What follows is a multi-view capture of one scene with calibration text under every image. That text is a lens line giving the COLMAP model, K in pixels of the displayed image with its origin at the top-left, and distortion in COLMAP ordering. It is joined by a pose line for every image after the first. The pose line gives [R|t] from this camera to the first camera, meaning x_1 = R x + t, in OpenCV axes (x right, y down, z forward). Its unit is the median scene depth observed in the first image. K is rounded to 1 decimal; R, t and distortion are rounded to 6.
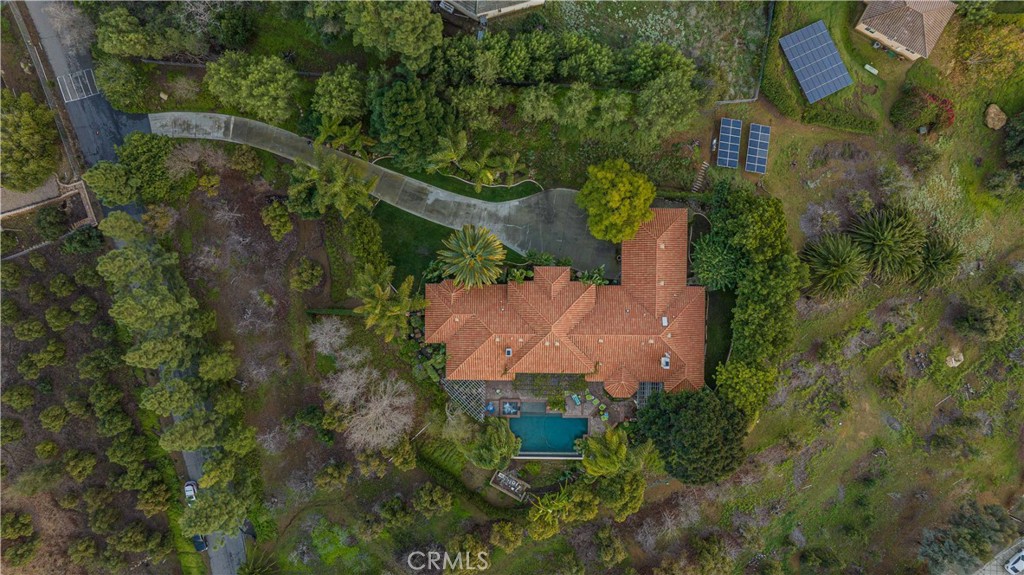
lens RADIAL K [[684.4, 0, 512.0], [0, 684.4, 287.5], [0, 0, 1]] dist [0.000091, 0.004176]
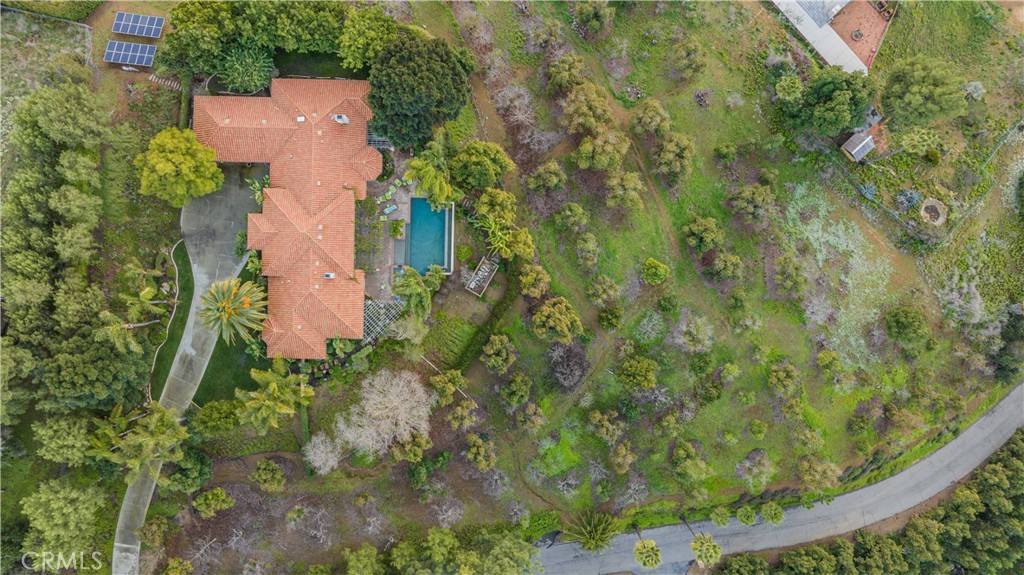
lens RADIAL K [[684.4, 0, 512.0], [0, 684.4, 287.5], [0, 0, 1]] dist [0.000091, 0.004176]
pose [[0.013572, -0.999794, -0.015101, -0.003424], [0.999614, 0.013932, -0.024044, 0.378466], [0.024249, -0.014769, 0.999597, 0.002841]]
